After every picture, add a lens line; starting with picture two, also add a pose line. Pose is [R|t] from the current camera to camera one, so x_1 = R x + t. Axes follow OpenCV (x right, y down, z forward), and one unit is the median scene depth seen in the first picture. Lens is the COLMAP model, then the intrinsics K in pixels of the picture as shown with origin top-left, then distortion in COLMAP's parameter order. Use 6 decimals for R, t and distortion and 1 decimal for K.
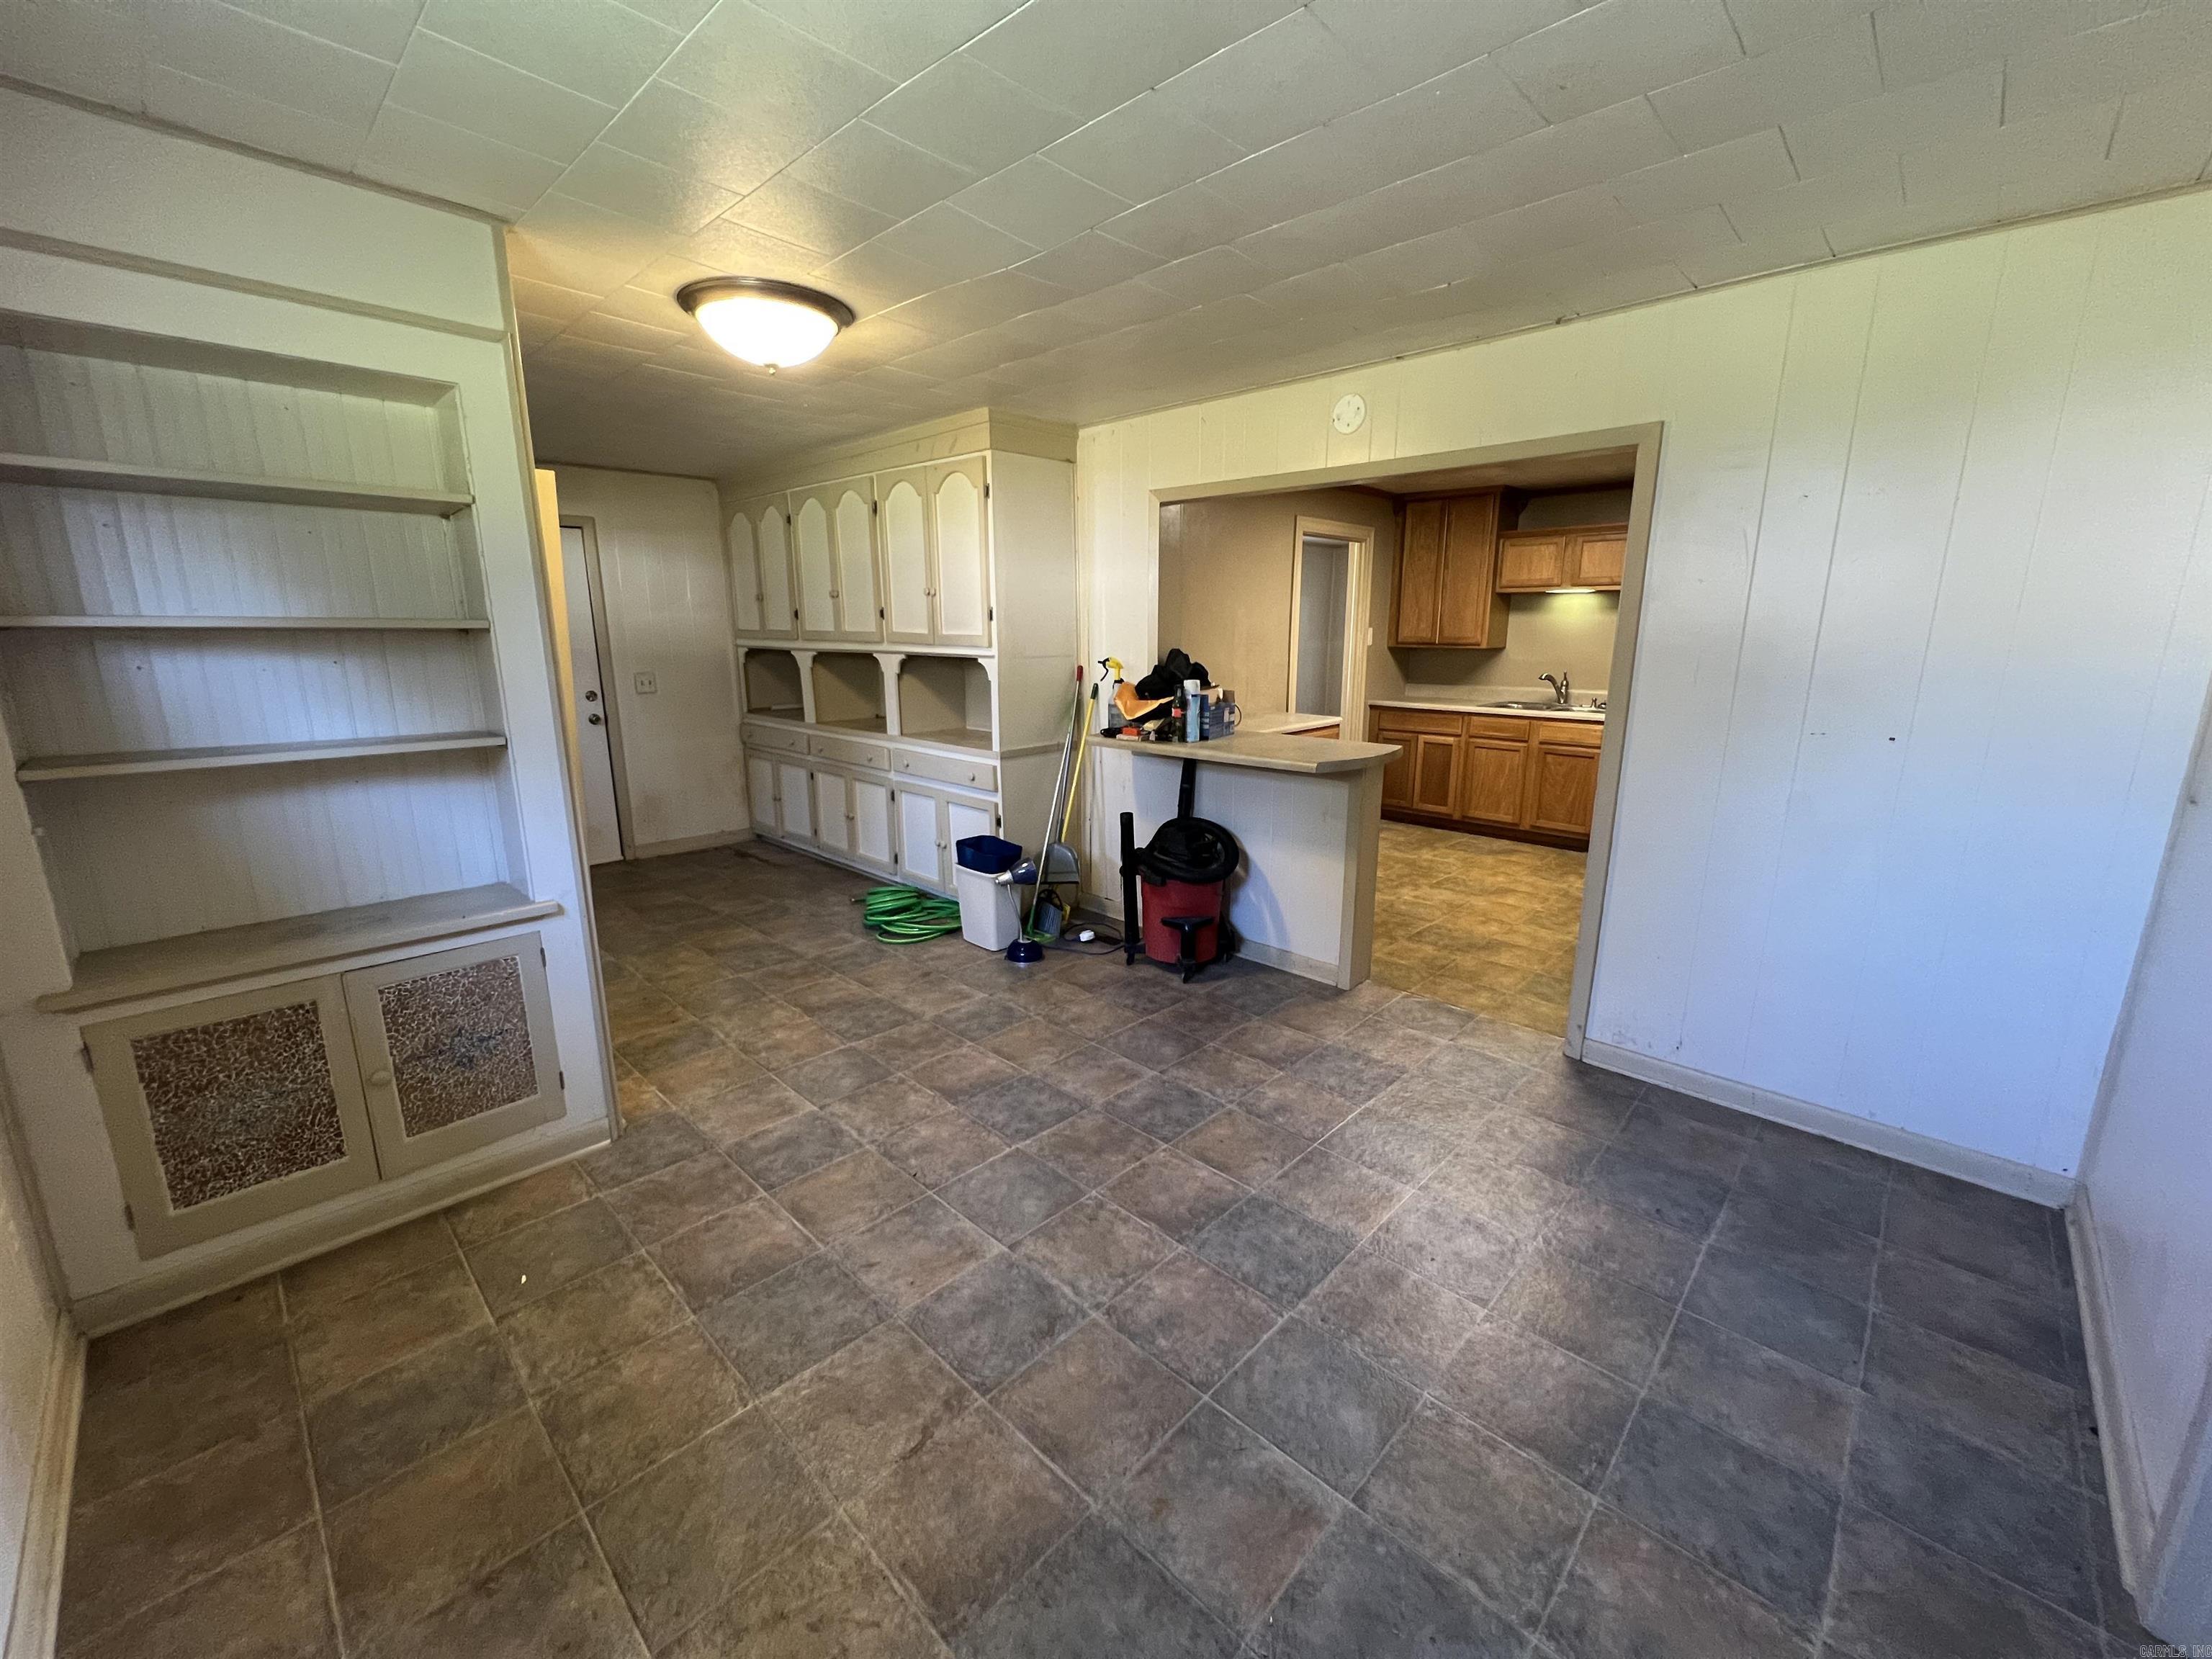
lens RADIAL K [[885.6, 0, 1103.4], [0, 885.6, 823.4], [0, 0, 1]] dist [-0.002951, 0.000673]
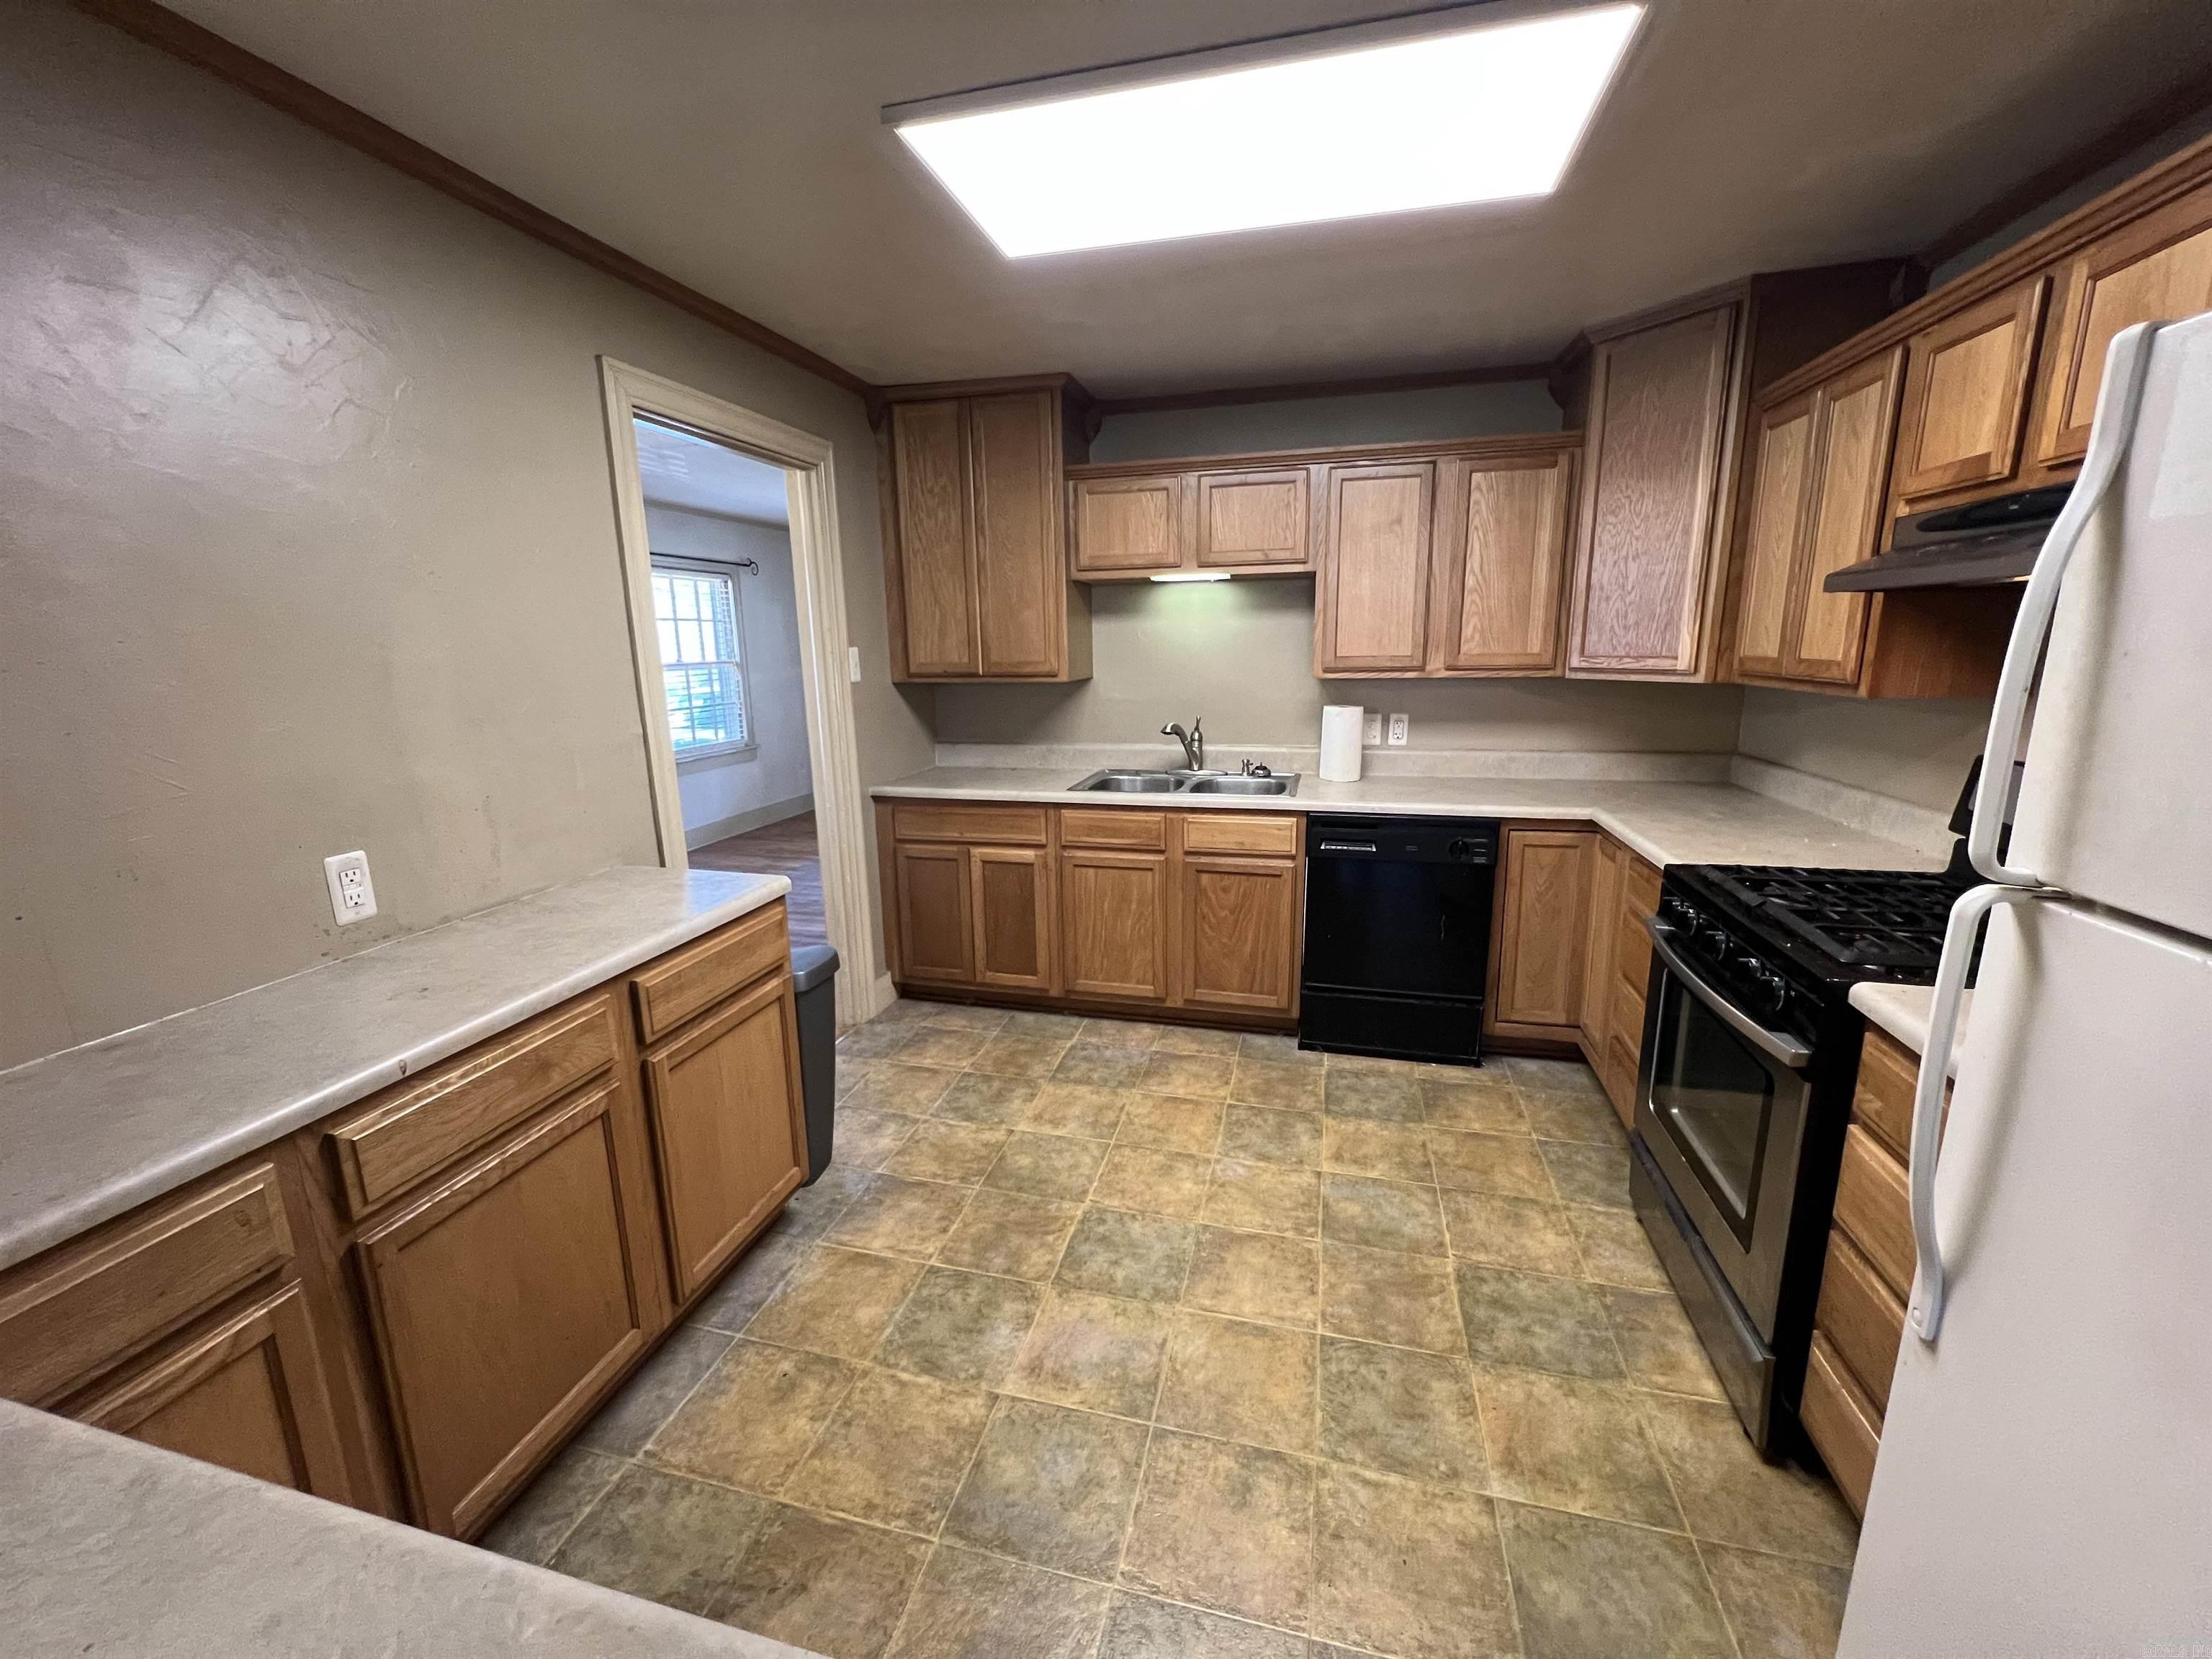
lens RADIAL K [[885.6, 0, 1099.6], [0, 885.6, 829.6], [0, 0, 1]] dist [-0.002951, 0.000673]
pose [[0.871772, -0.115086, 0.476202, 0.180848], [0.122685, 0.992329, 0.015225, -0.114043], [-0.474301, 0.045150, 0.879204, 0.520409]]
